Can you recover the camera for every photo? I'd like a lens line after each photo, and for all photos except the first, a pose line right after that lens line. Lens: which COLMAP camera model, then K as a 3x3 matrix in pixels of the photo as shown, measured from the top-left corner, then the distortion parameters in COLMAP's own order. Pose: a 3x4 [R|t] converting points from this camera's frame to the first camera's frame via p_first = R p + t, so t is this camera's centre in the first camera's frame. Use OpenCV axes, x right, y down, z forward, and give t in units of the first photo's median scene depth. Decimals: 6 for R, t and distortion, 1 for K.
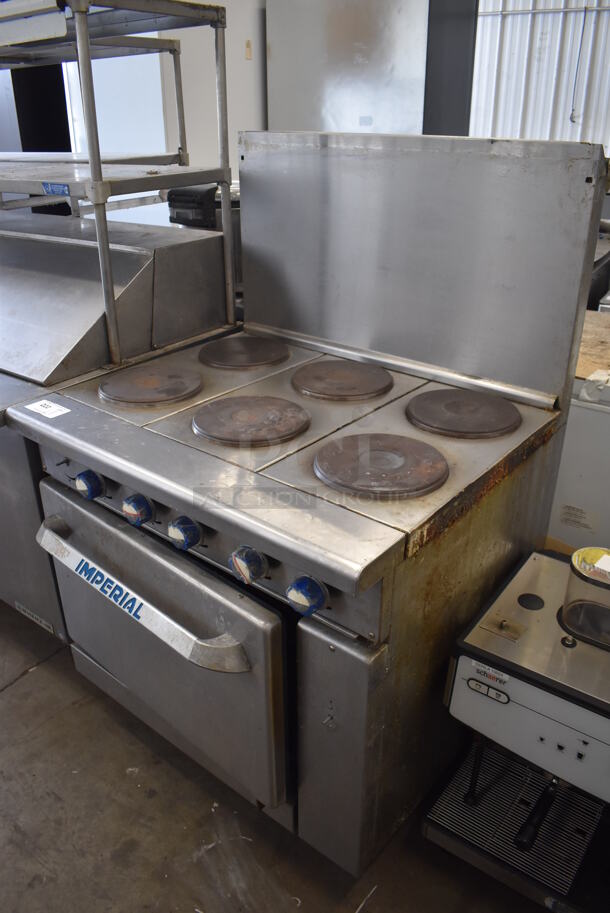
lens RADIAL K [[707.4, 0, 305.0], [0, 707.4, 456.5], [0, 0, 1]] dist [-0.097483, 0.014621]
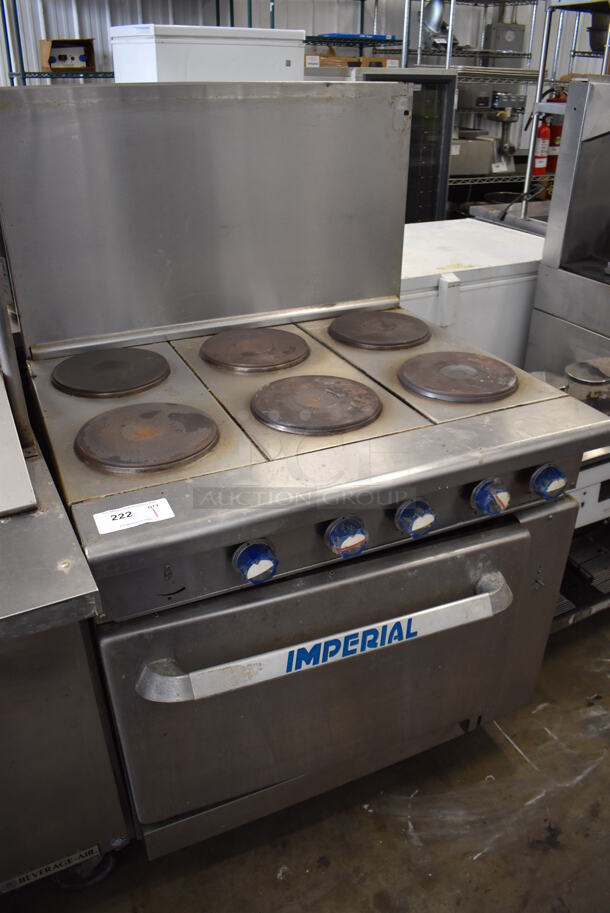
lens RADIAL K [[707.4, 0, 305.0], [0, 707.4, 456.5], [0, 0, 1]] dist [-0.097483, 0.014621]
pose [[0.438372, -0.434567, 0.786754, -0.778200], [0.393851, 0.879705, 0.266458, -0.224802], [-0.807906, 0.193057, 0.556792, 0.495345]]
